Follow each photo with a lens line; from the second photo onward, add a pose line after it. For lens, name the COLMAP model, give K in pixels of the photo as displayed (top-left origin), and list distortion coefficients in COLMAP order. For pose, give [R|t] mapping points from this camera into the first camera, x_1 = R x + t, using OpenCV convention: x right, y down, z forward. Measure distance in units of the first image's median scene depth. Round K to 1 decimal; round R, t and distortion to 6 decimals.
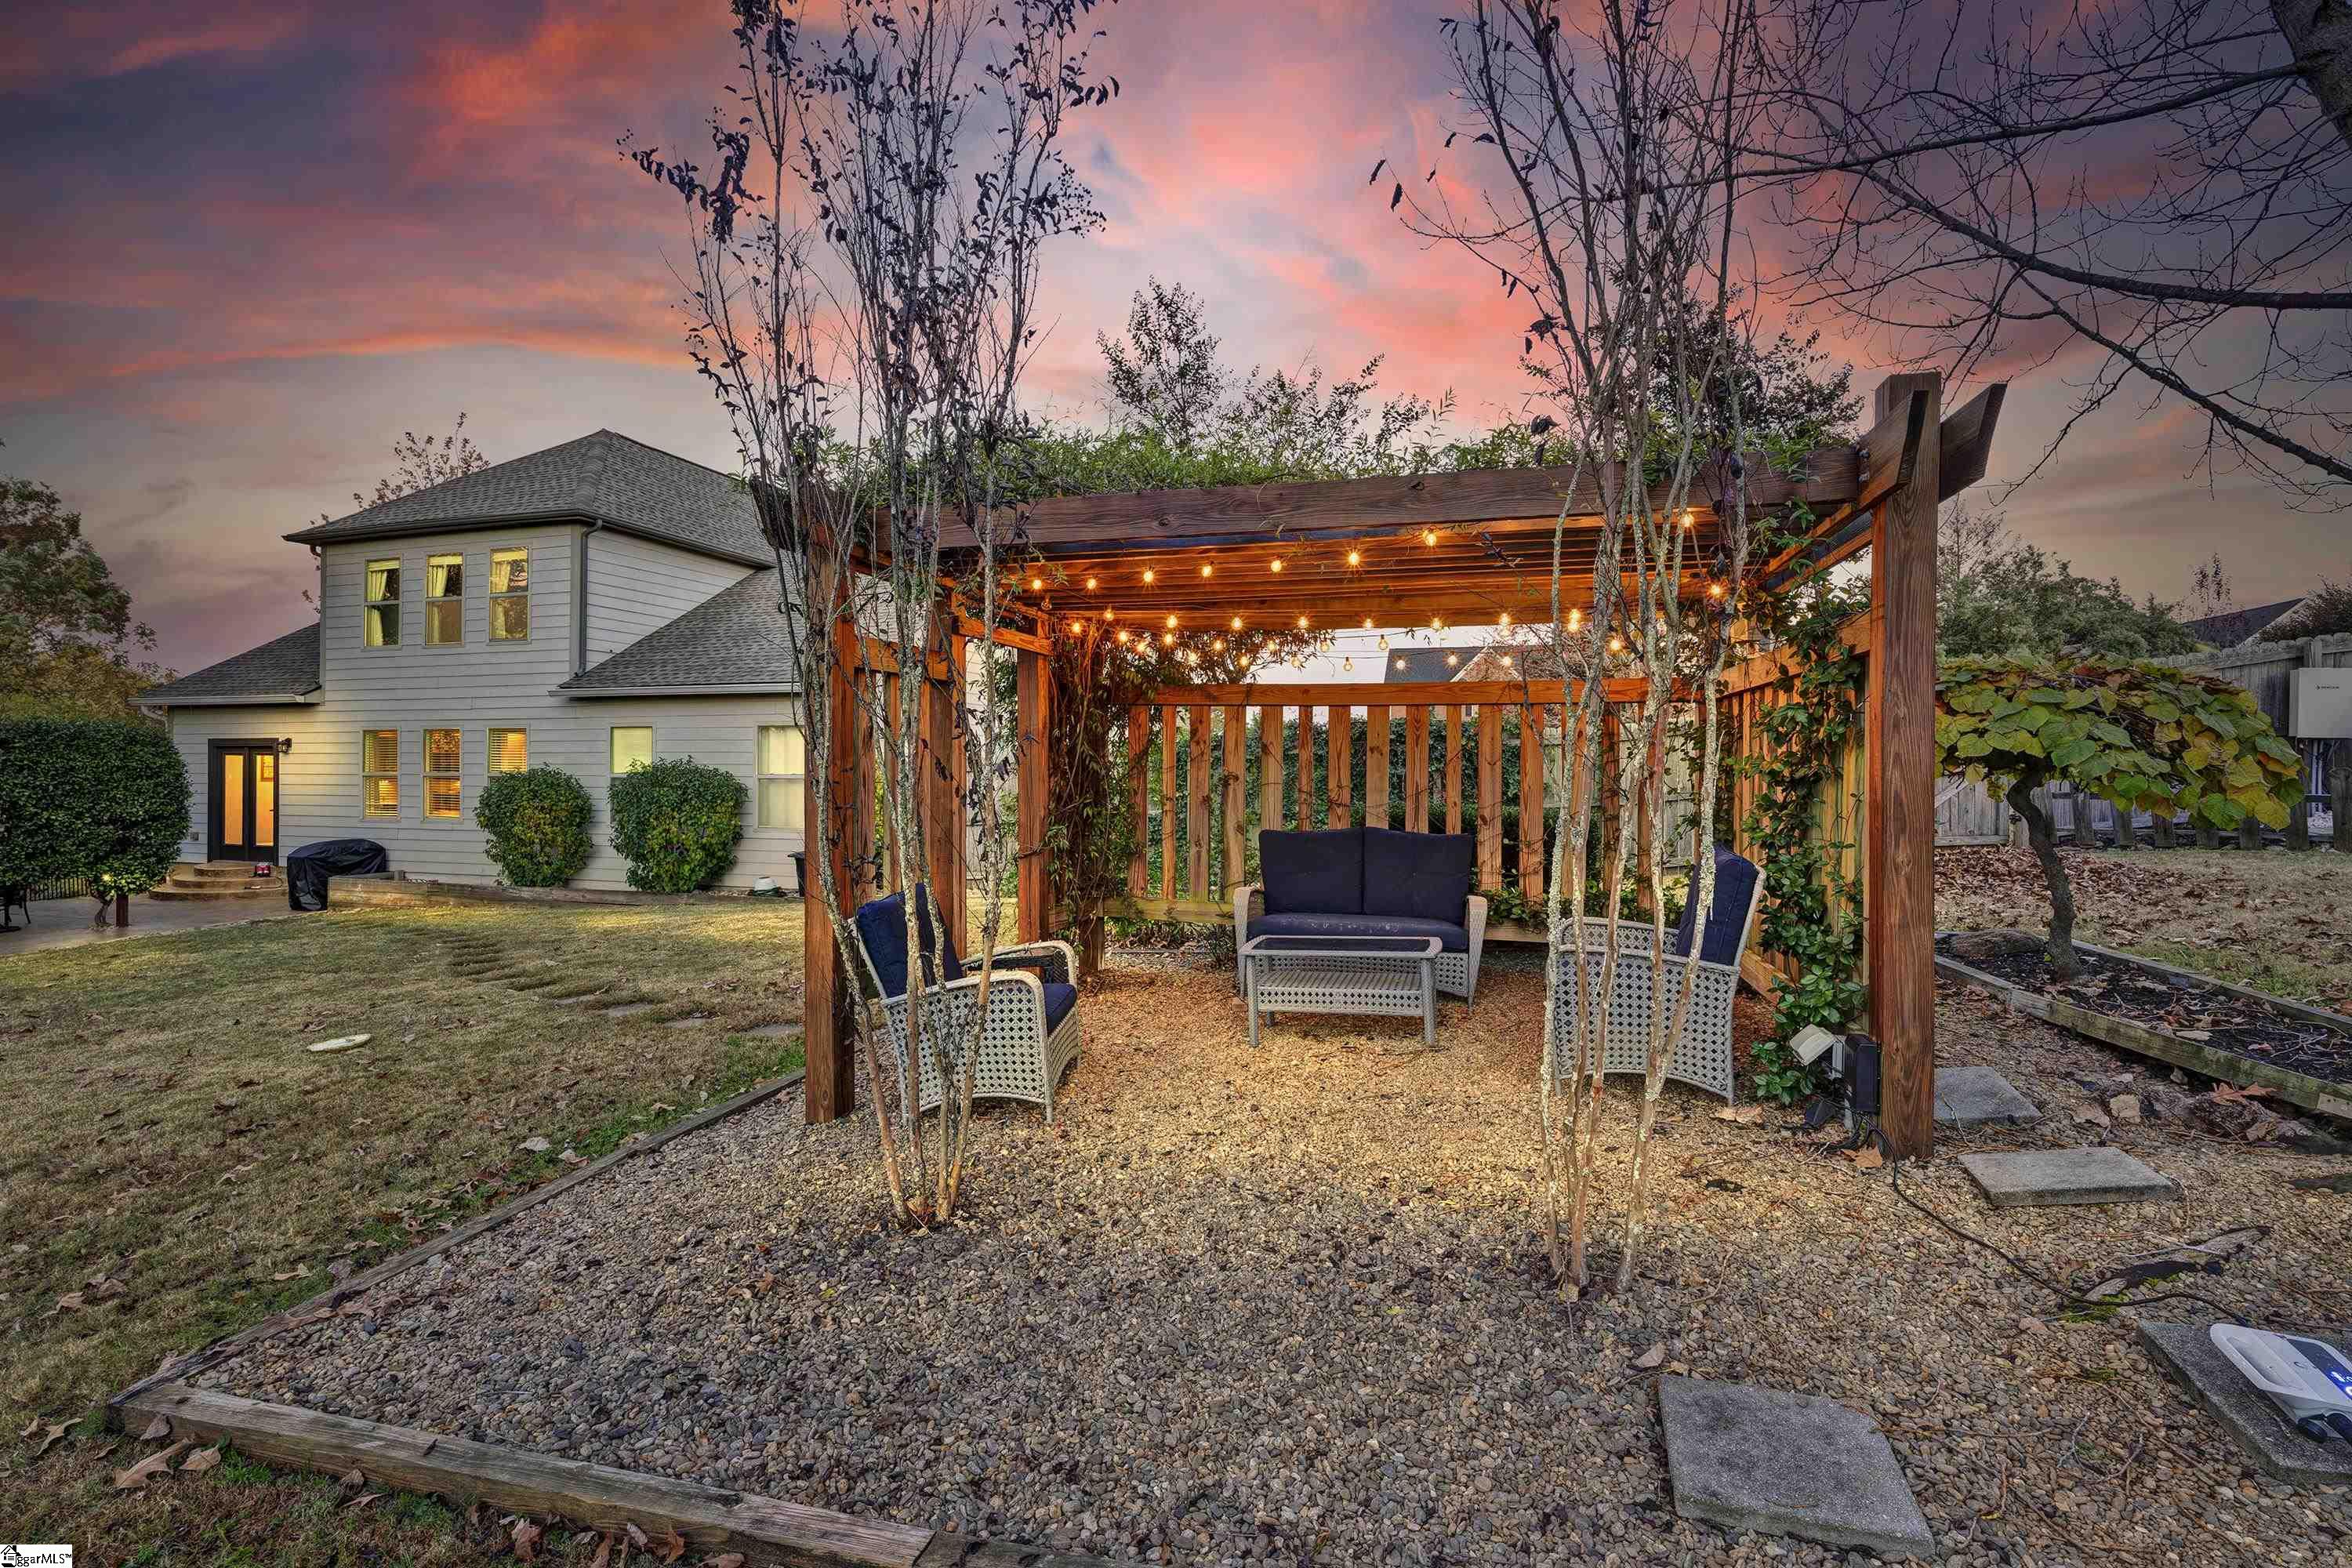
lens RADIAL K [[1063.2, 0, 1176.0], [0, 1063.2, 784.0], [0, 0, 1]] dist [-0.021377, -0.000181]
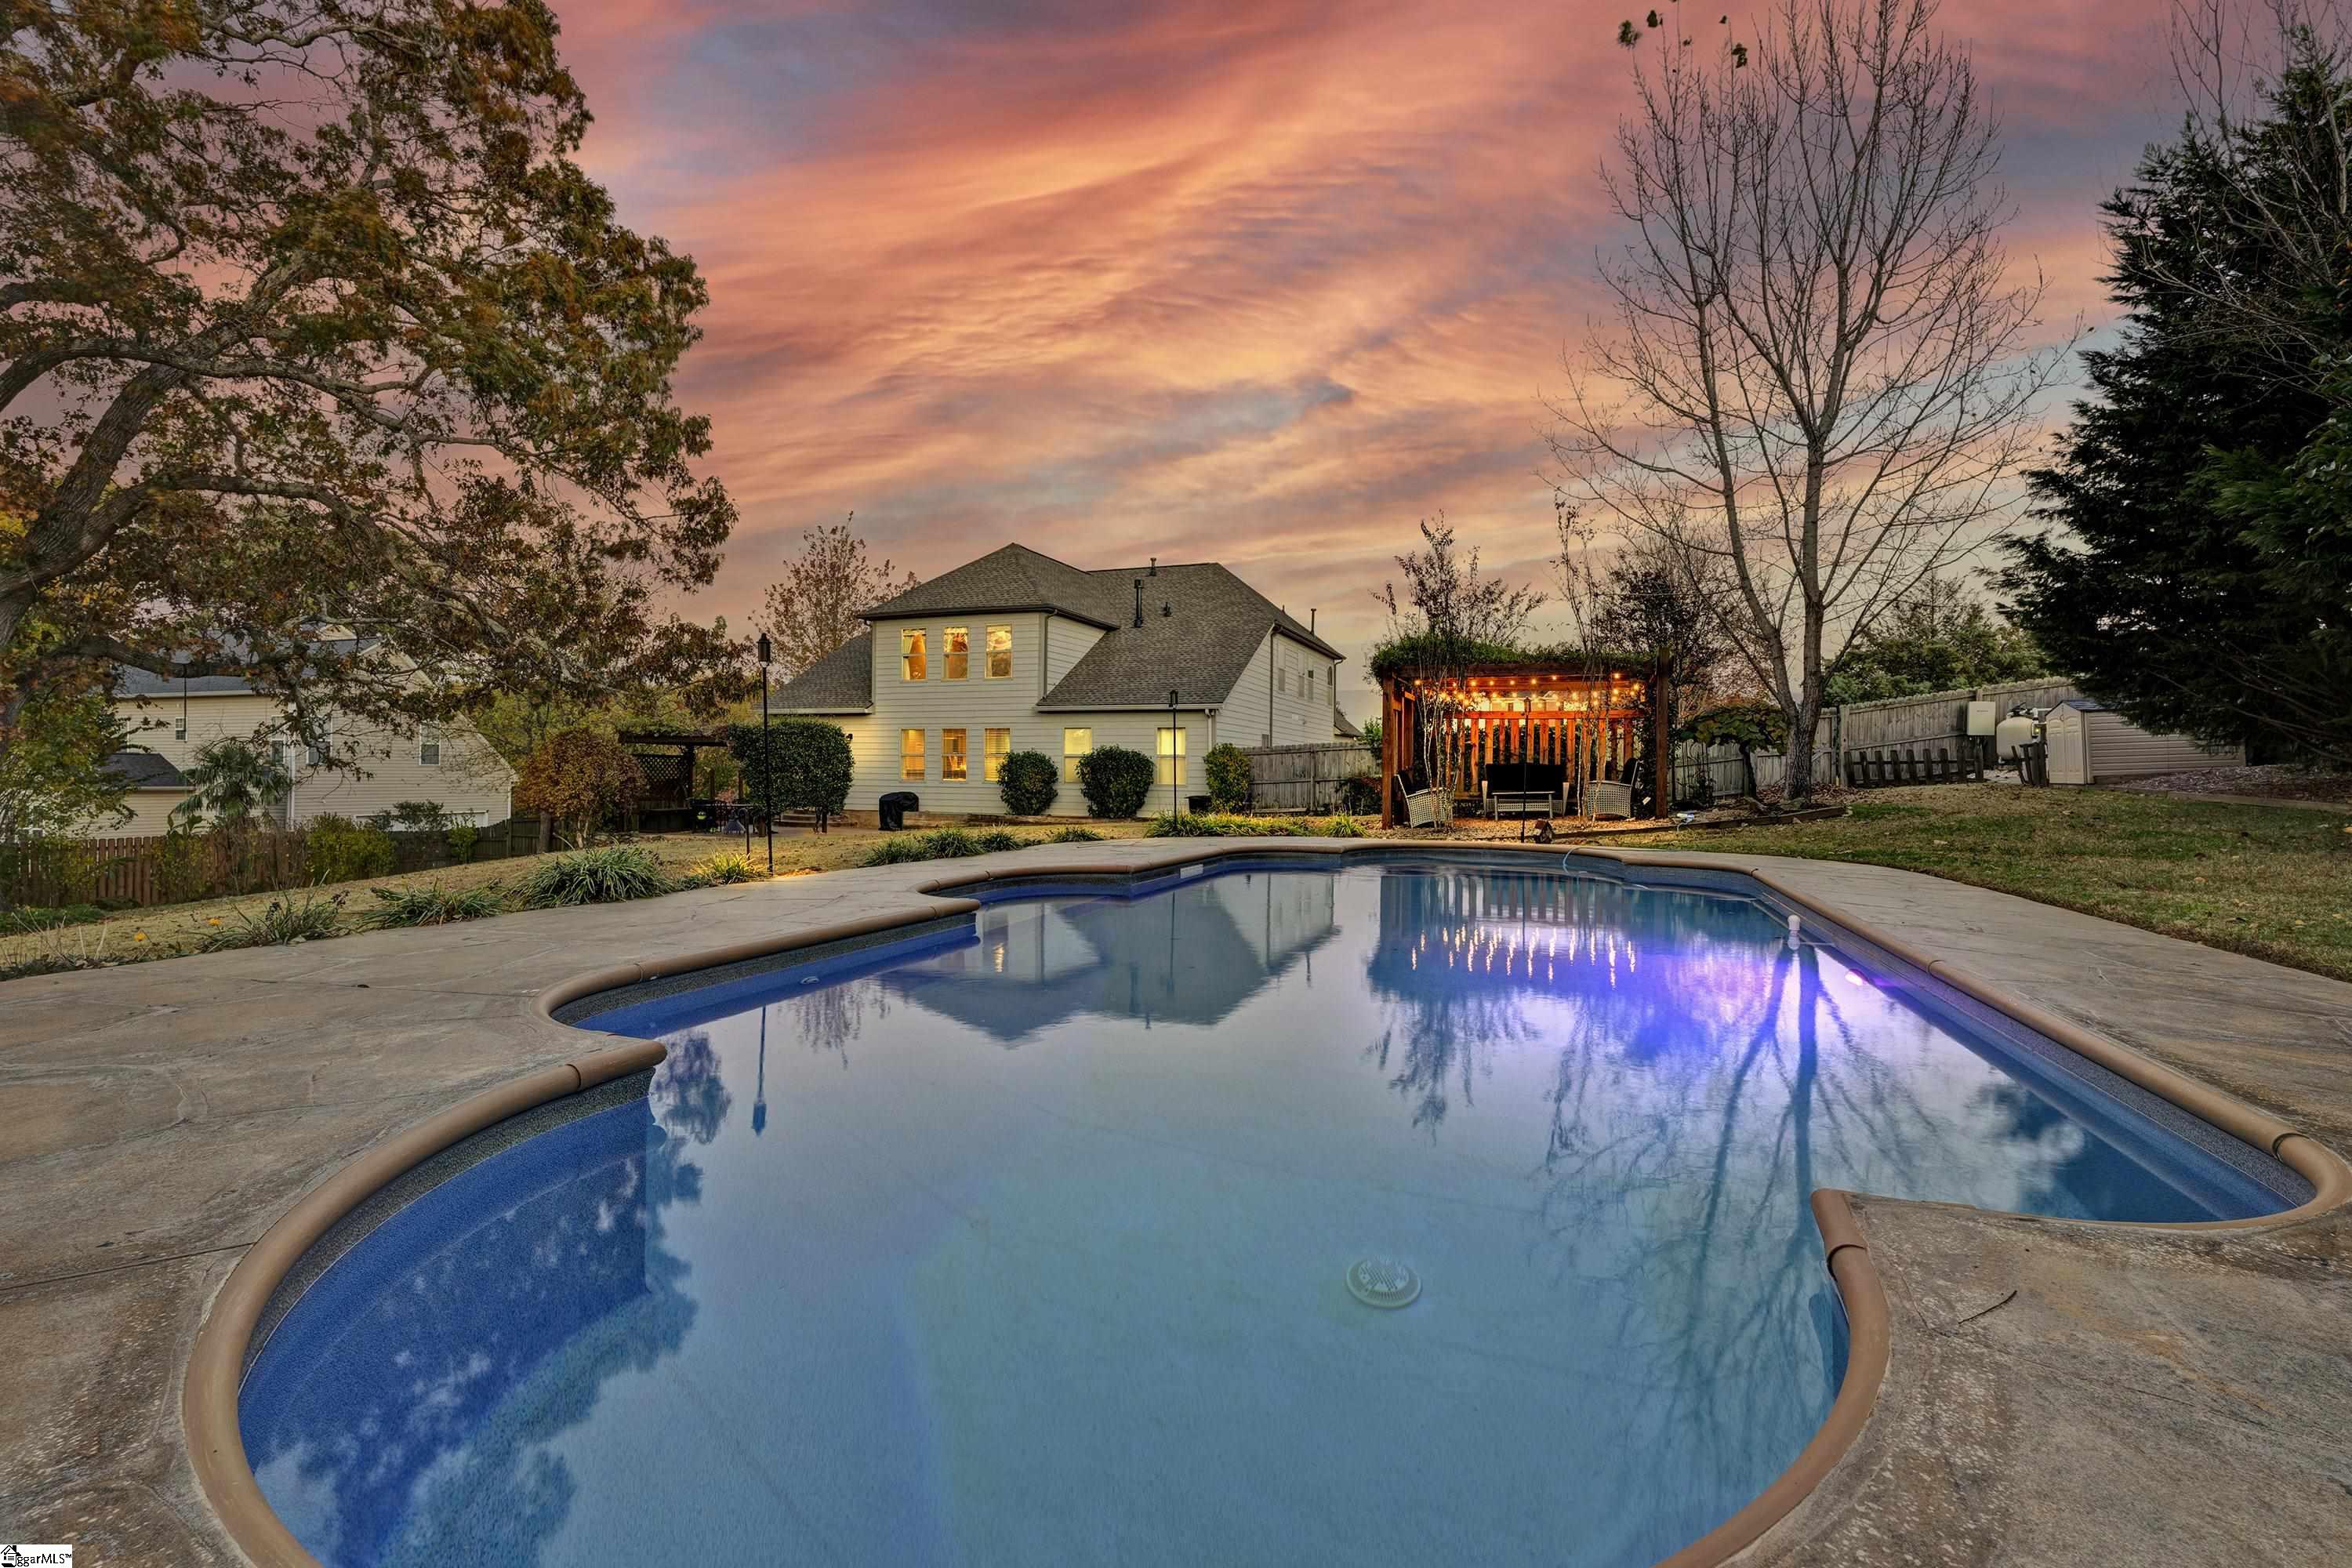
lens RADIAL K [[1063.2, 0, 1176.0], [0, 1063.2, 784.0], [0, 0, 1]] dist [-0.021377, -0.000181]
pose [[0.996788, 0.007742, -0.079715, -0.205867], [-0.008273, 0.999946, -0.006324, 0.048997], [0.079661, 0.006963, 0.996798, -0.742326]]
